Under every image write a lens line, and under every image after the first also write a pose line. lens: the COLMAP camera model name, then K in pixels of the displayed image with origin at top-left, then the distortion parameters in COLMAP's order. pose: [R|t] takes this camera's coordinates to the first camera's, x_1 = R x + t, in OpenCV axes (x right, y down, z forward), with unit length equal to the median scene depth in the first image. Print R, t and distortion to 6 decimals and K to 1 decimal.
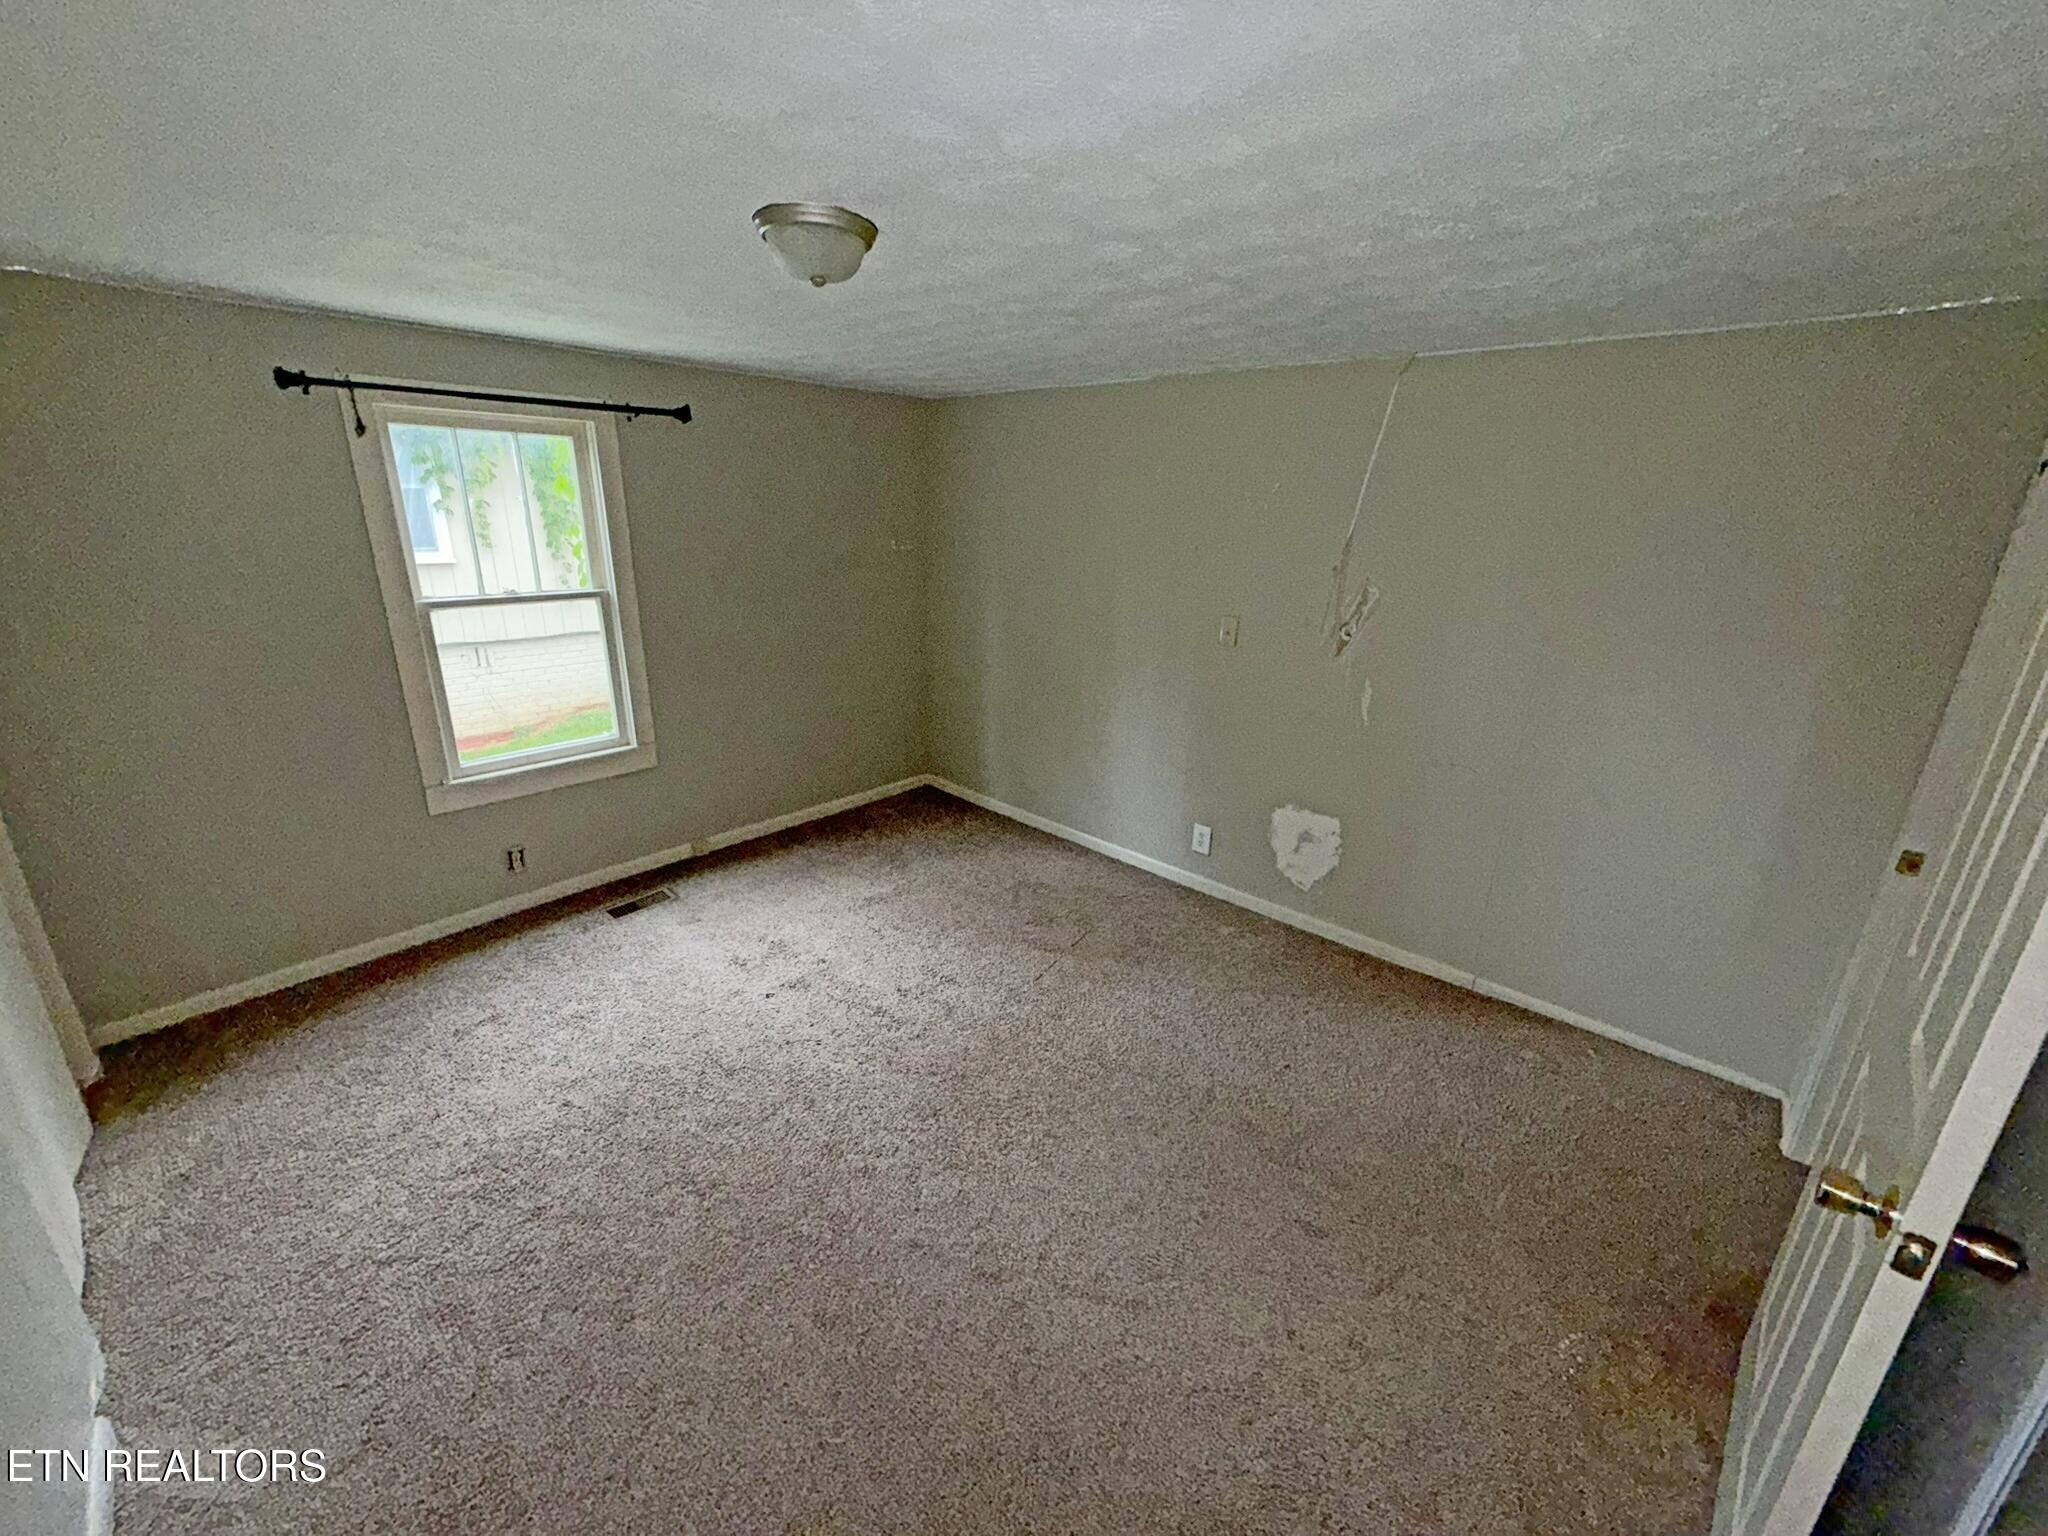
lens RADIAL K [[822.0, 0, 1024.7], [0, 822.0, 767.7], [0, 0, 1]] dist [0.000257, 0.000044]
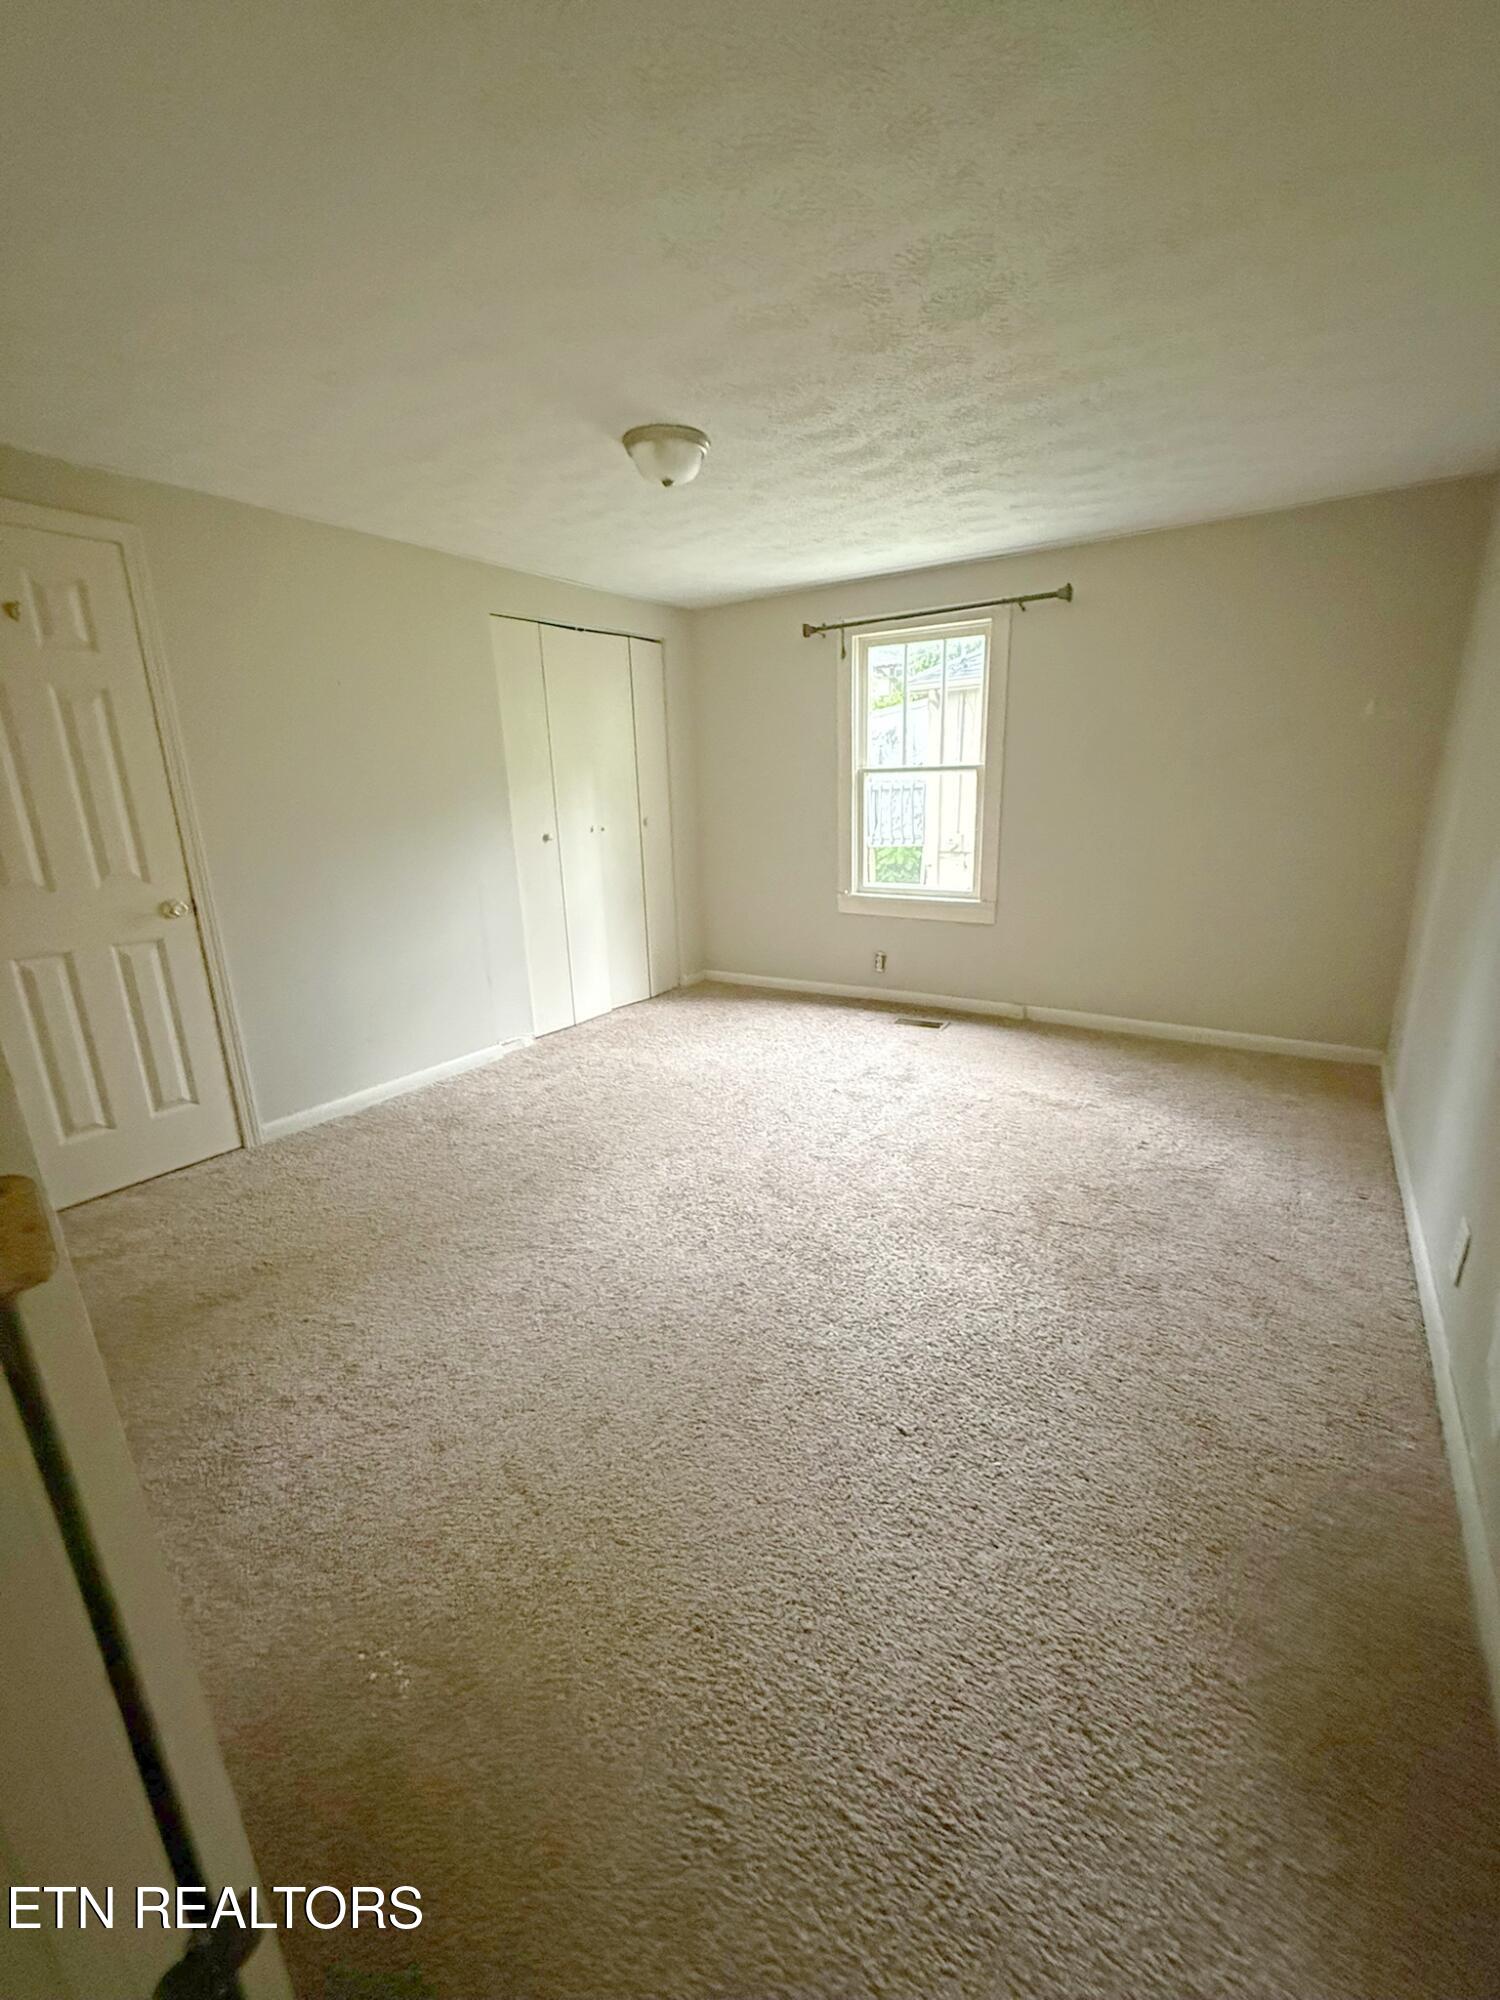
lens RADIAL K [[802.7, 0, 750.8], [0, 802.7, 998.5], [0, 0, 1]] dist [0.000257, 0.000044]
pose [[0.155221, 0.251727, -0.955269, 0.665741], [-0.264345, 0.942311, 0.205359, -0.049683], [0.951855, 0.220645, 0.212810, 0.541310]]
